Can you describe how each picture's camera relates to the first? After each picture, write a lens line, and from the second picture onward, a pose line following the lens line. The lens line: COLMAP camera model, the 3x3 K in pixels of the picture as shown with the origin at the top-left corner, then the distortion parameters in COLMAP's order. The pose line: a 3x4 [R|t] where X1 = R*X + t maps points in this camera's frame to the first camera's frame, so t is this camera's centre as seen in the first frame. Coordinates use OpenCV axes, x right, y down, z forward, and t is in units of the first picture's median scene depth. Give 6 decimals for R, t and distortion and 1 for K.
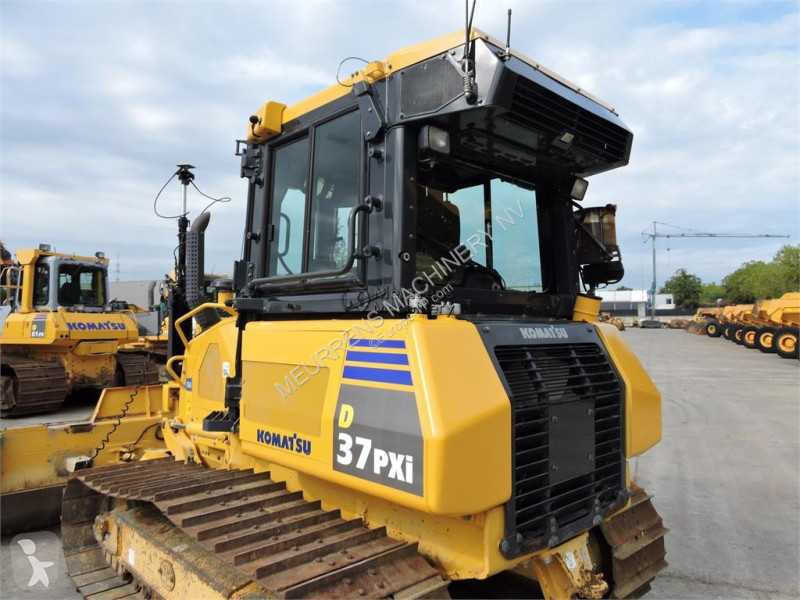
lens RADIAL K [[571.8, 0, 402.3], [0, 571.8, 299.7], [0, 0, 1]] dist [-0.001721, -0.000575]
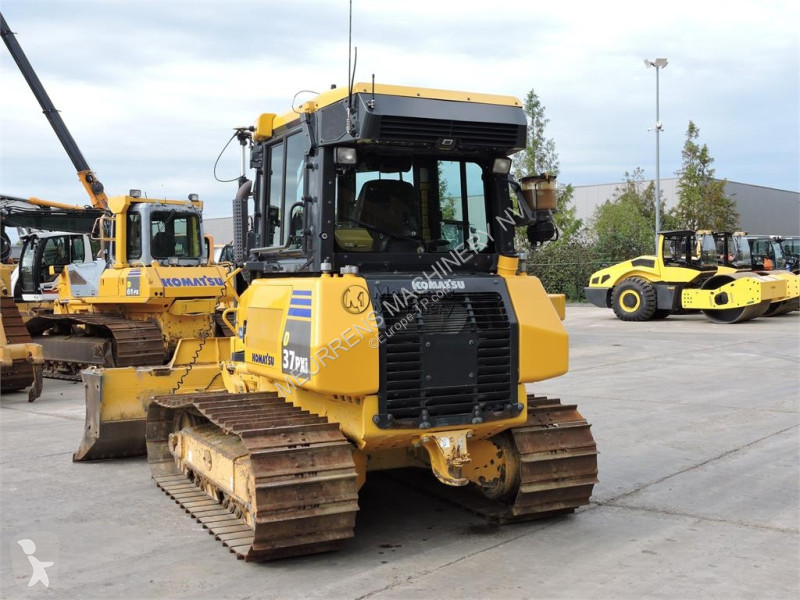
lens RADIAL K [[937.4, 0, 404.6], [0, 937.4, 300.5], [0, 0, 1]] dist [-0.022318, 0.038368]
pose [[0.957009, -0.006622, -0.289981, 0.712014], [0.027577, 0.997288, 0.068236, -0.052457], [0.288743, -0.073300, 0.954597, -1.014968]]
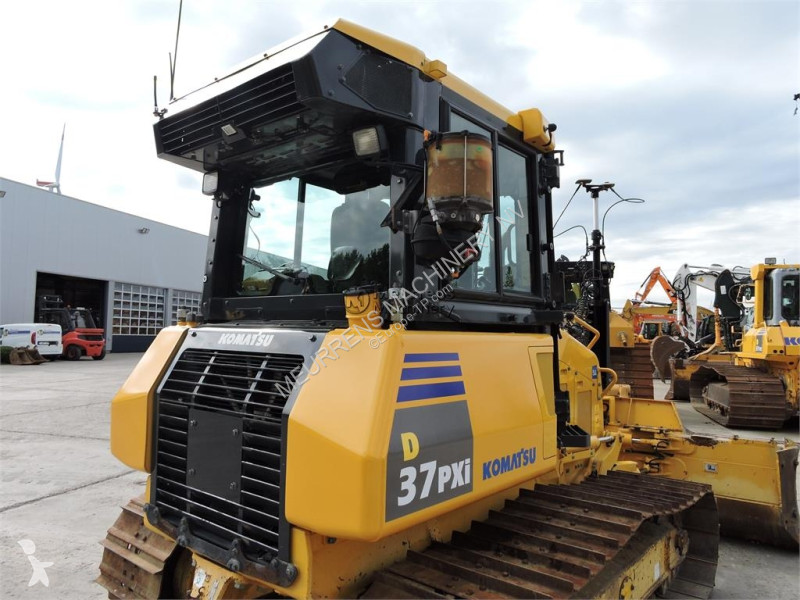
lens RADIAL K [[571.8, 0, 402.3], [0, 571.8, 299.7], [0, 0, 1]] dist [-0.001721, -0.000575]
pose [[0.111931, -0.059339, -0.991943, 1.047530], [0.029850, 0.997966, -0.056331, 0.046364], [0.993268, -0.023304, 0.113474, 0.995151]]
